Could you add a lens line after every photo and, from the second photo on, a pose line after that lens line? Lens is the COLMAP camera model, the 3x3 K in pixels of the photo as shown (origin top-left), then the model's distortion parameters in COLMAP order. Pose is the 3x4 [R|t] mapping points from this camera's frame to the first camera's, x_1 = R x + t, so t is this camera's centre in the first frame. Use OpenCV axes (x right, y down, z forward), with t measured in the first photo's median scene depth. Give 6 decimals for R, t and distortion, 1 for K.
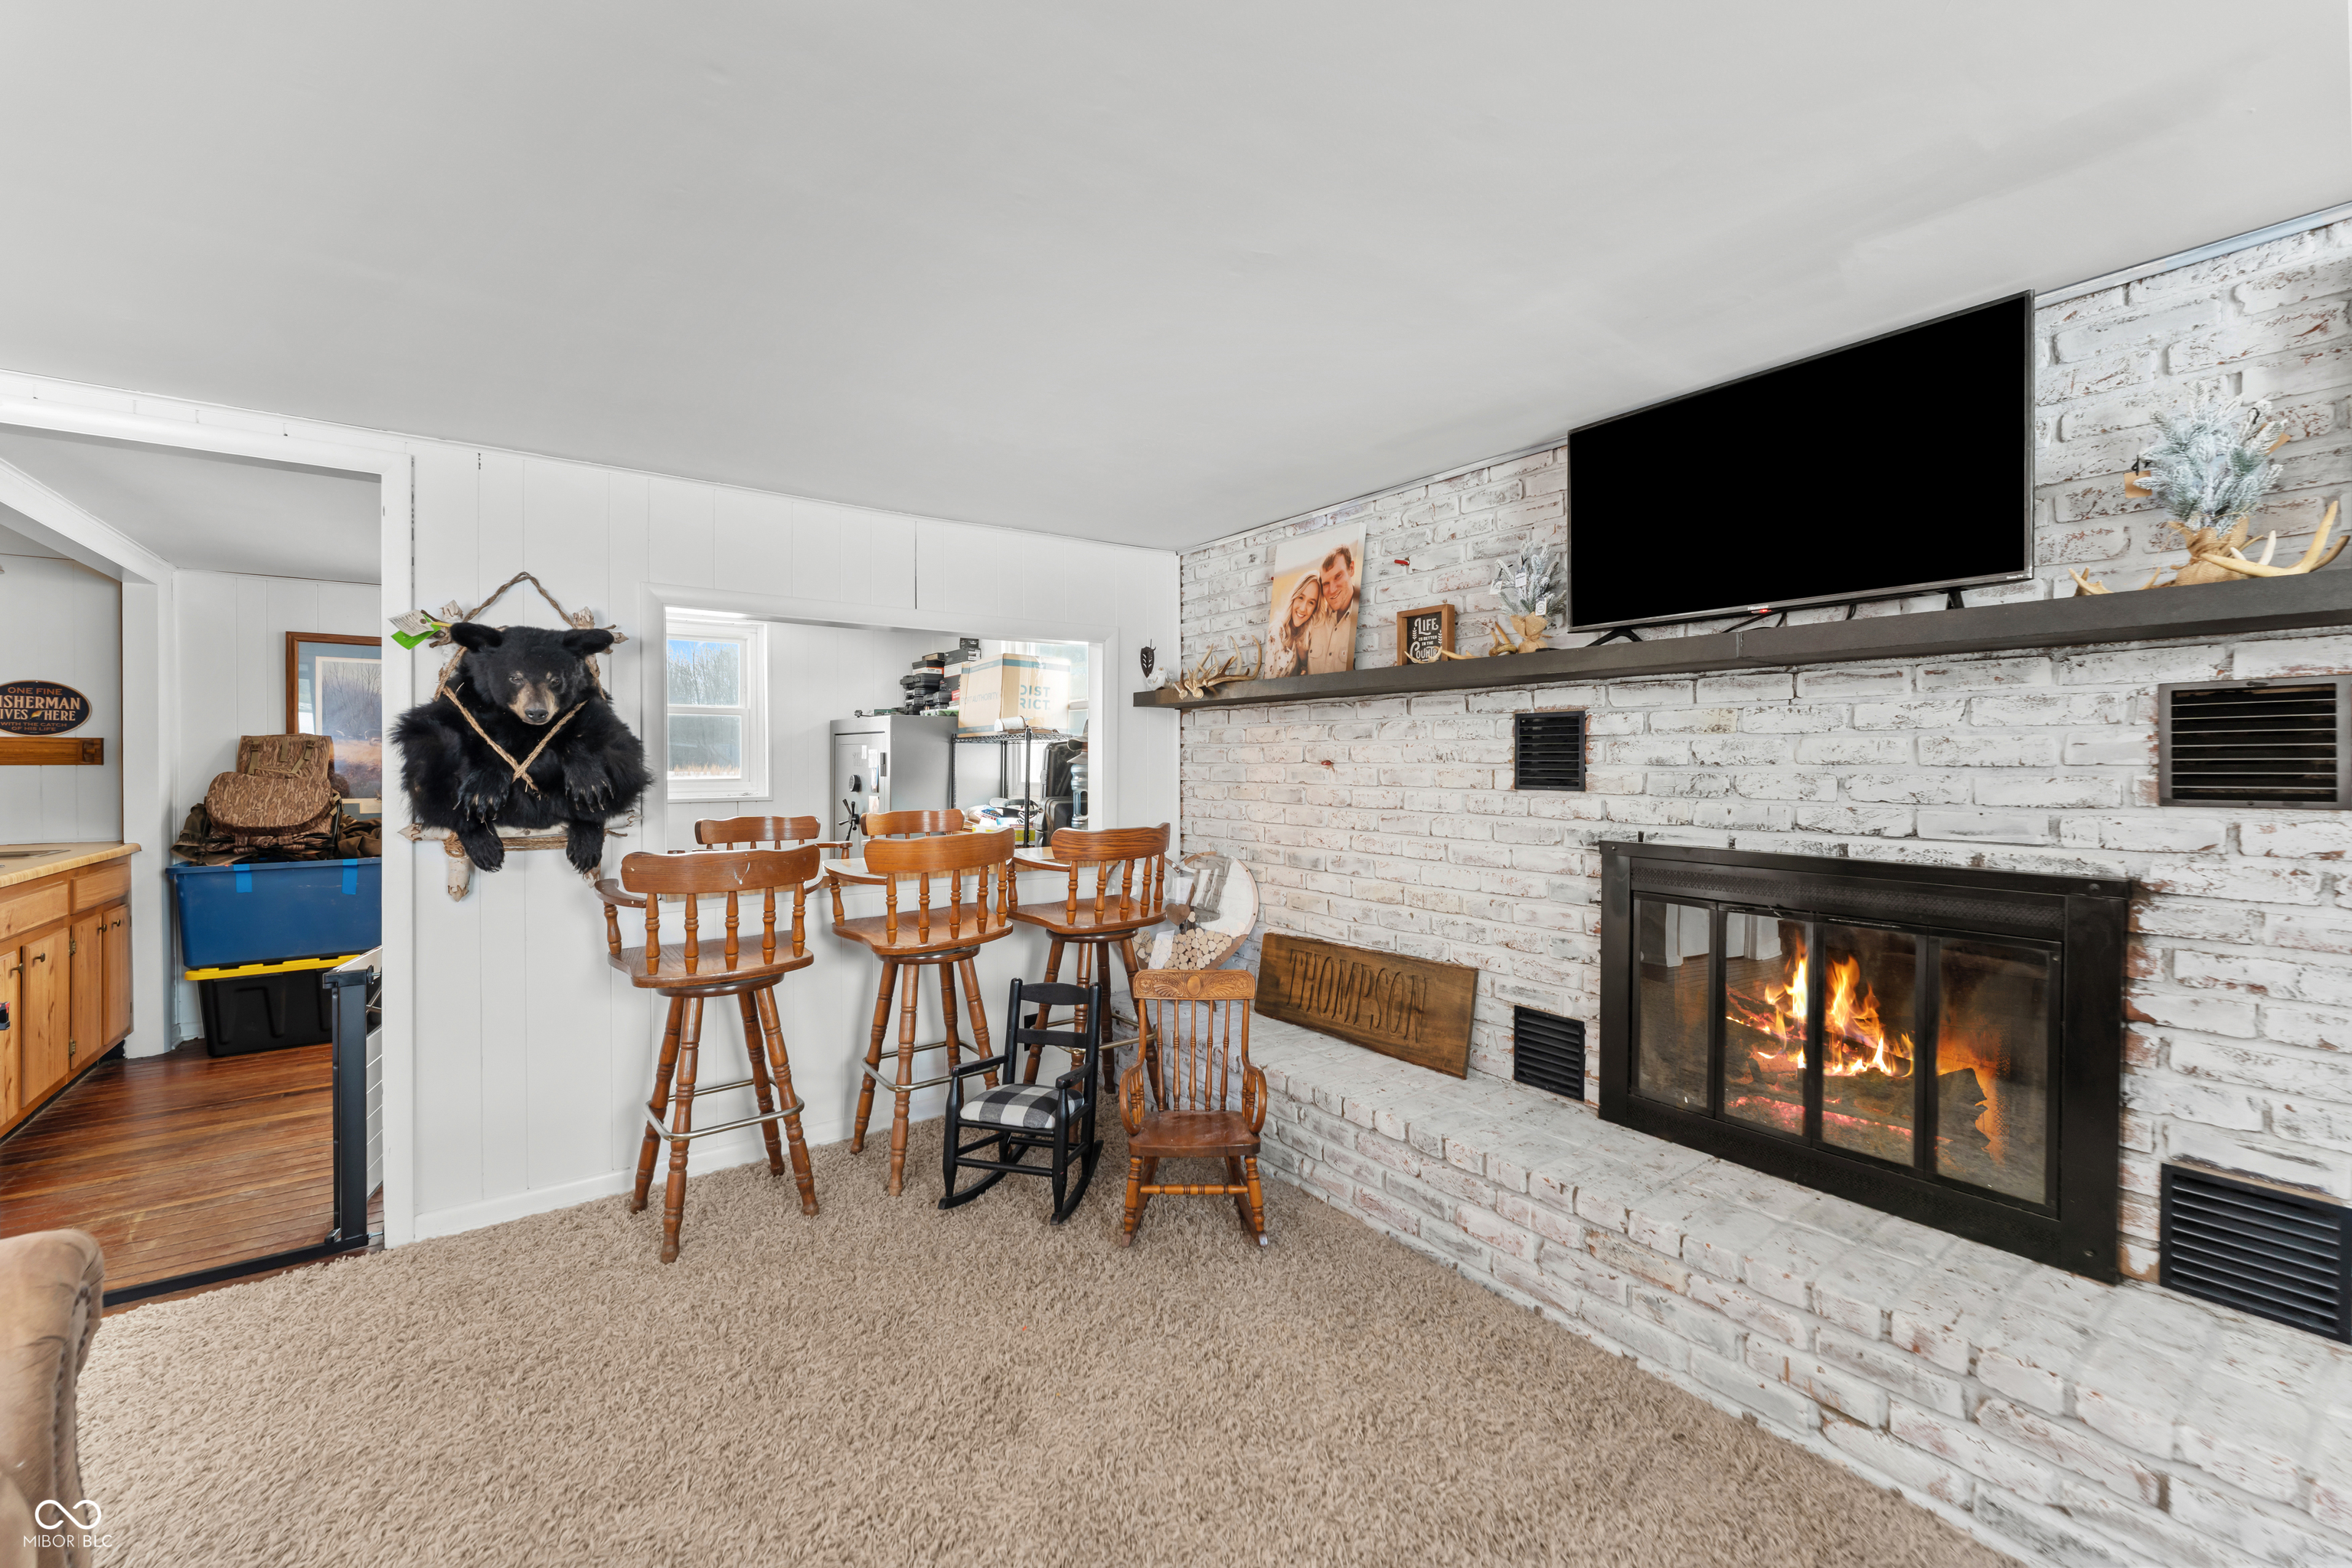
lens RADIAL K [[948.4, 0, 1177.4], [0, 948.4, 764.3], [0, 0, 1]] dist [-0.001563, -0.000799]
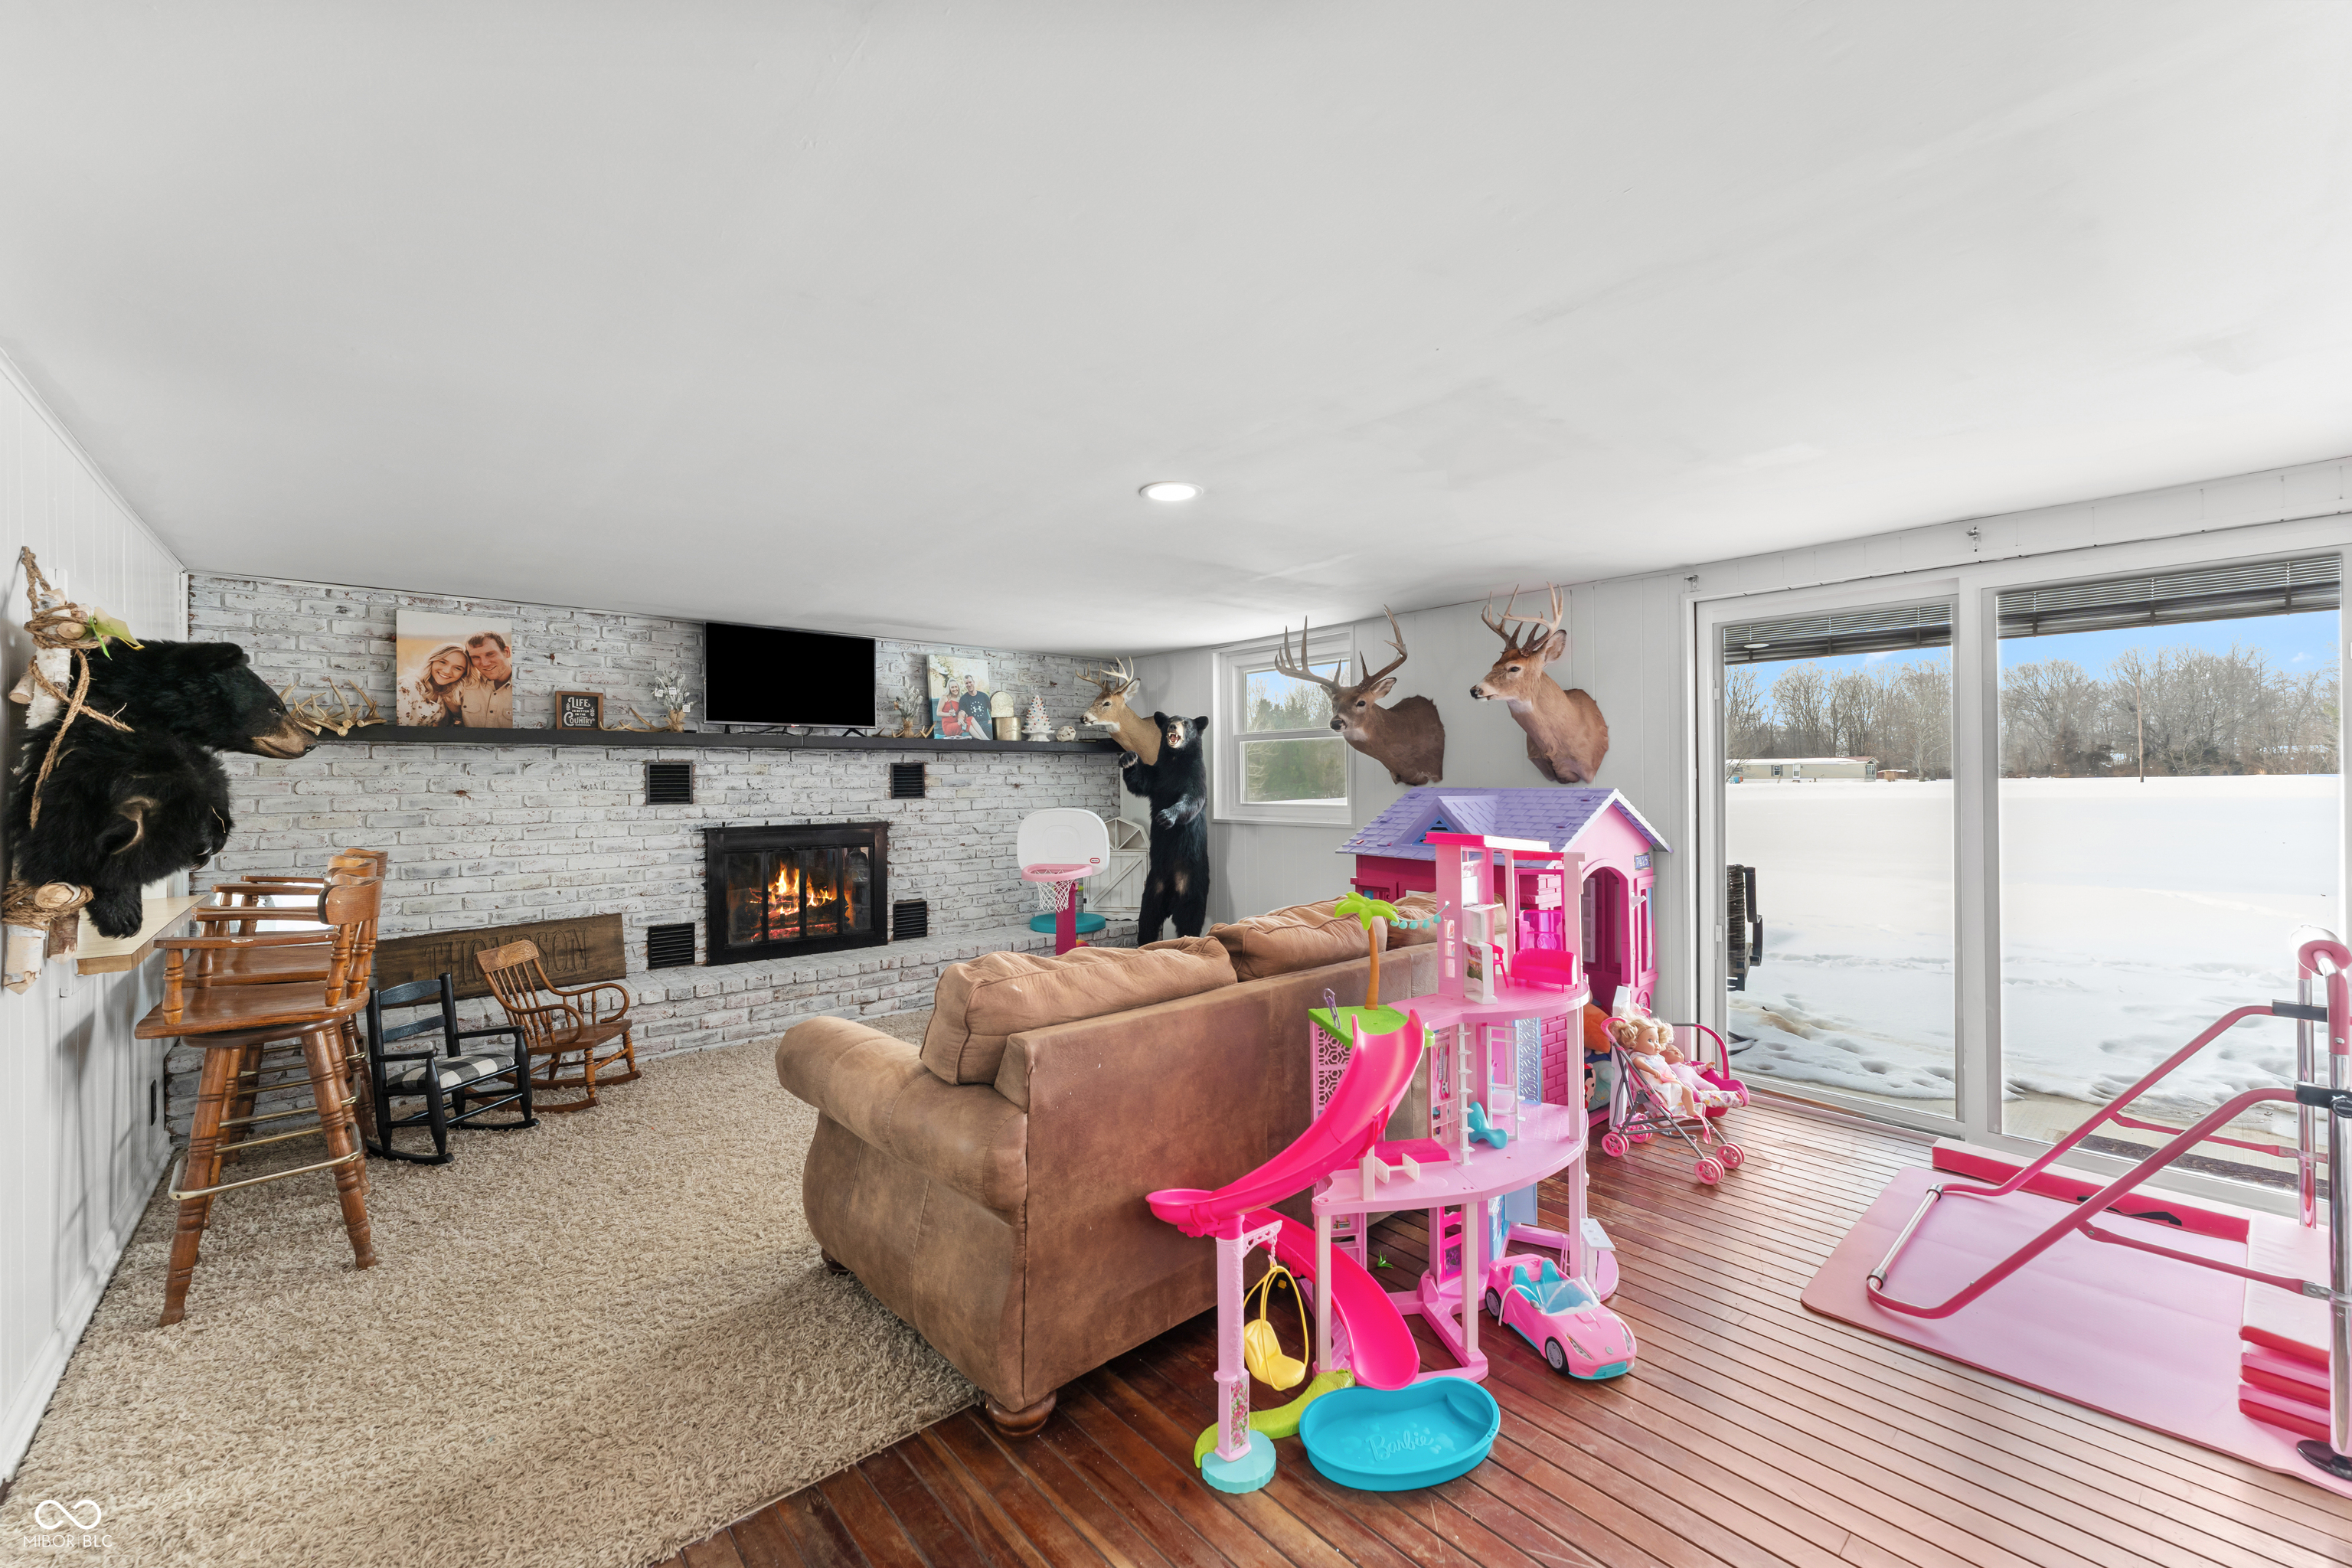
lens RADIAL K [[953.2, 0, 1175.6], [0, 953.2, 777.0], [0, 0, 1]] dist [-0.001676, 0.000103]
pose [[-0.083233, 0.002703, 0.996526, -1.621168], [0.012630, 0.999919, -0.001657, -0.010892], [-0.996450, 0.012448, -0.083260, 0.179347]]
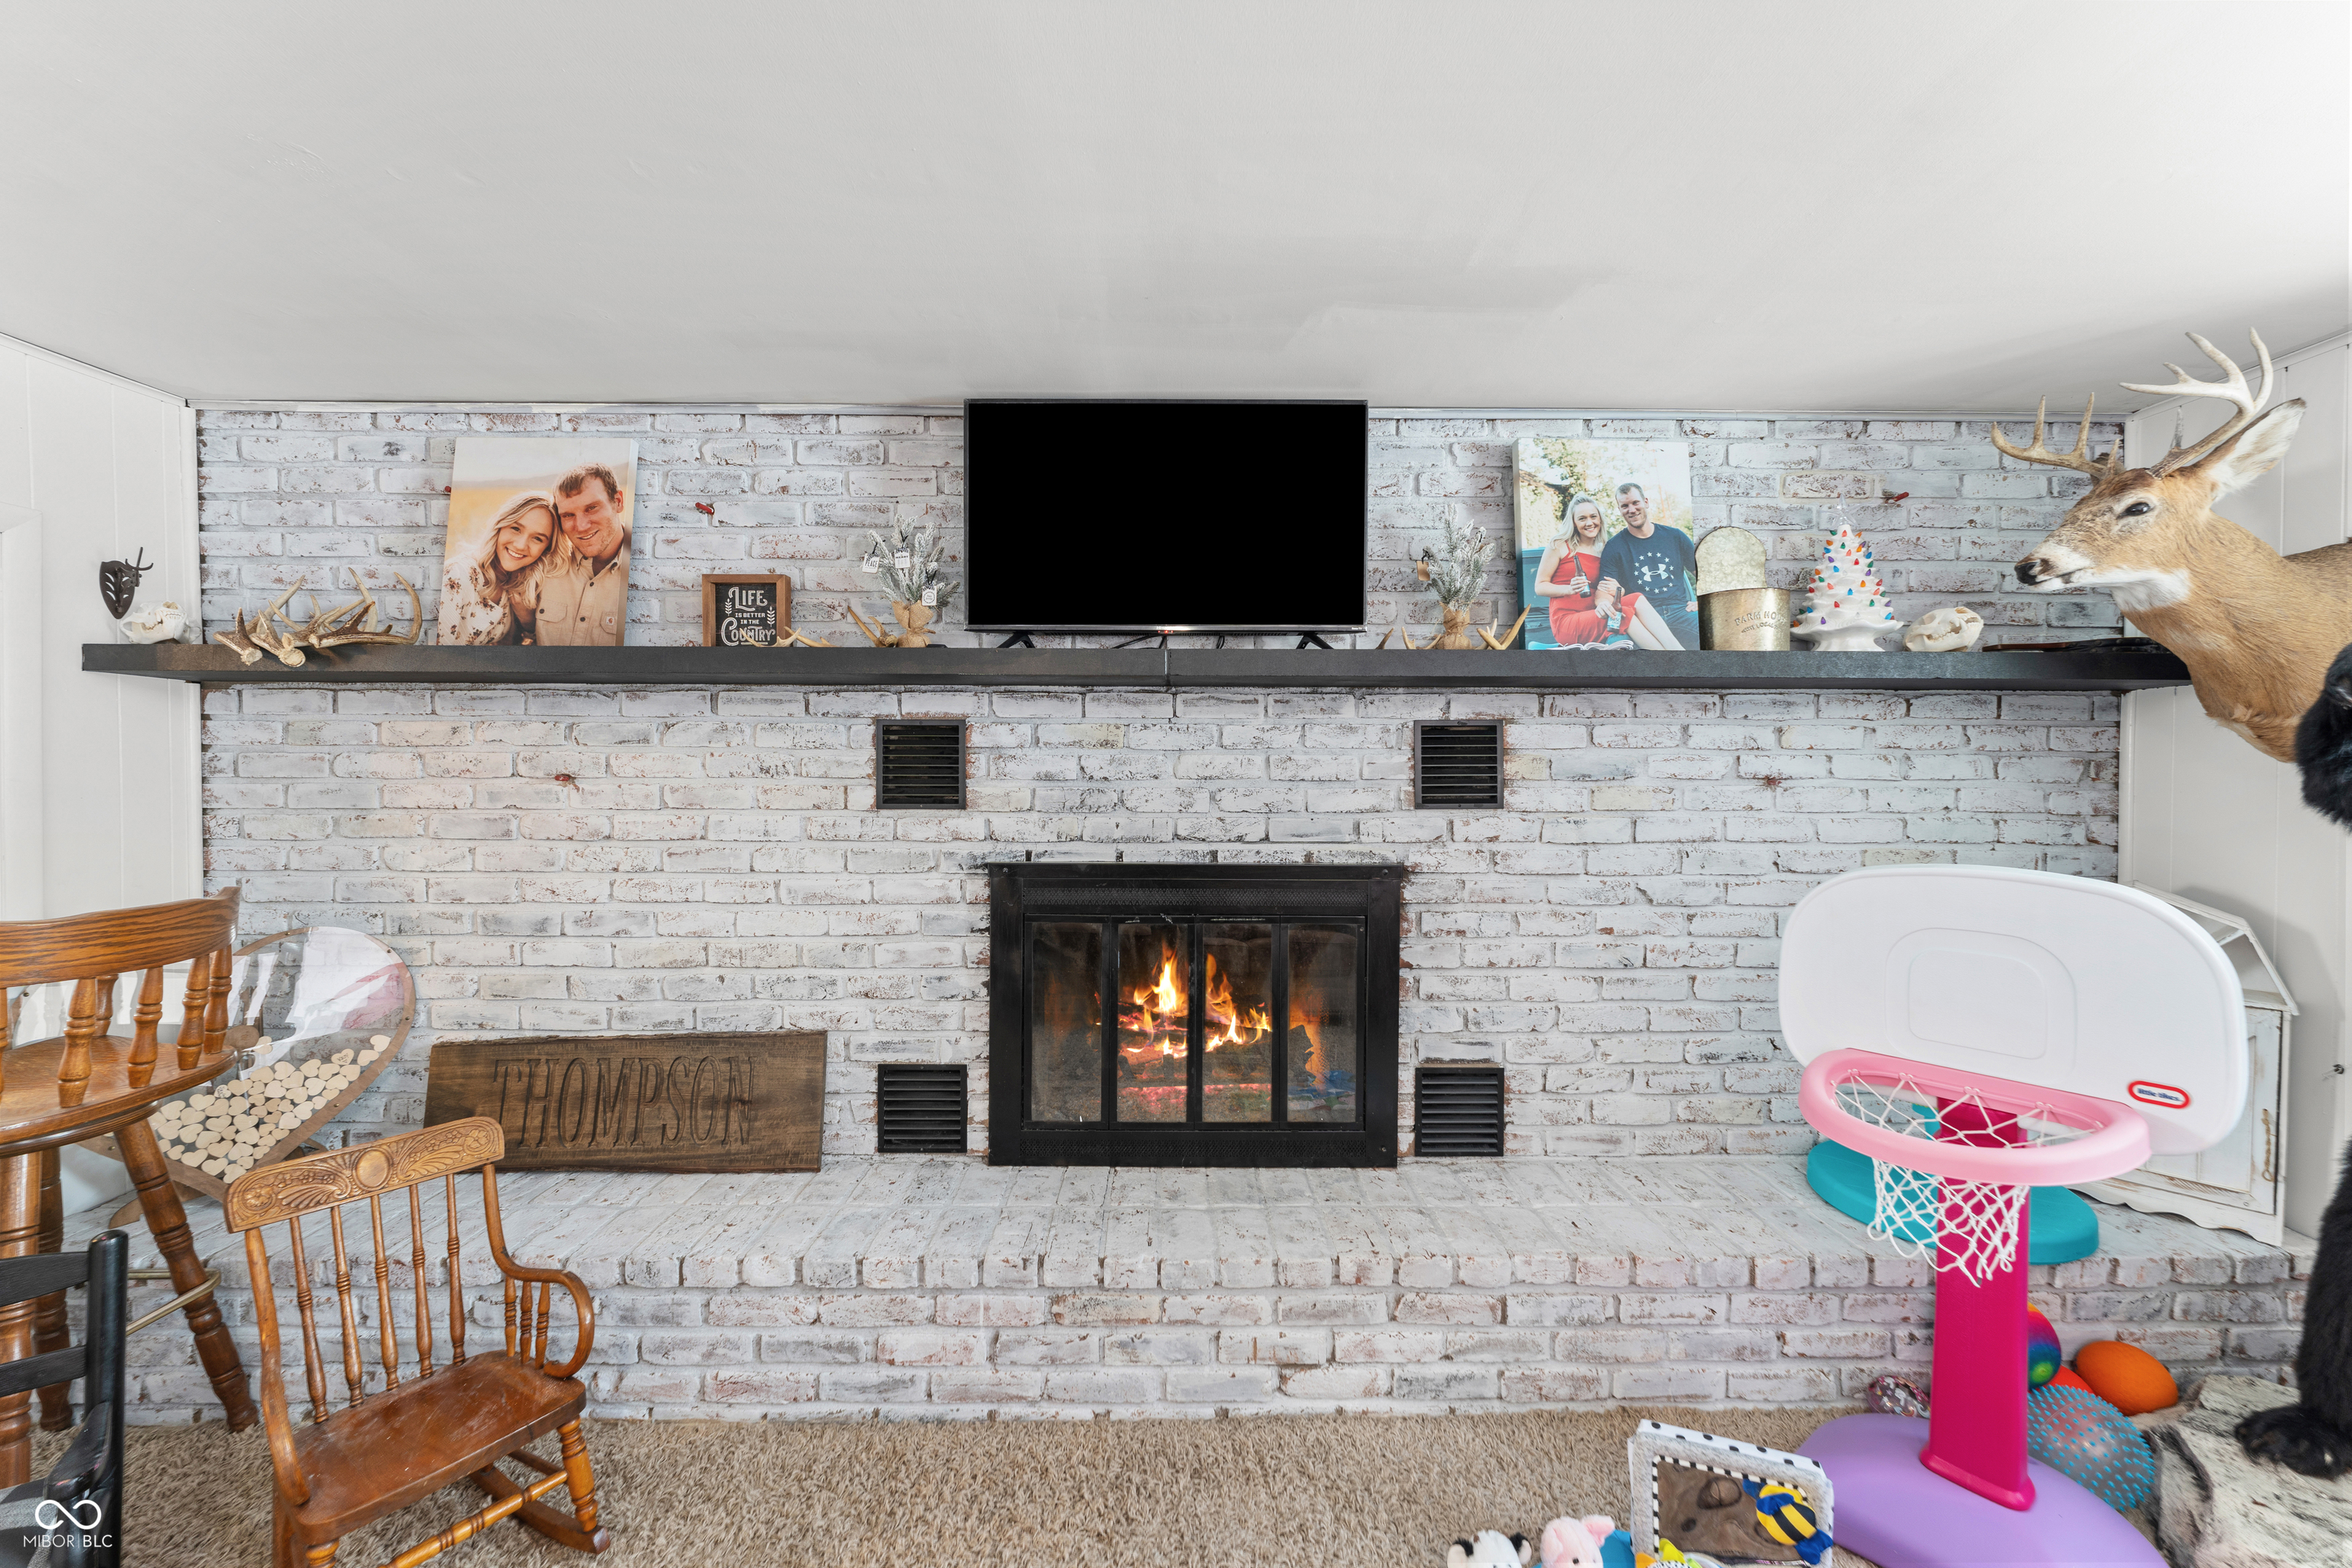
lens RADIAL K [[939.9, 0, 1177.6], [0, 939.9, 788.3], [0, 0, 1]] dist [-0.000962, -0.000220]
pose [[0.584161, -0.012456, 0.811542, -0.178885], [0.001145, 0.999894, 0.014523, -0.004182], [-0.811637, -0.007555, 0.584113, 0.320832]]
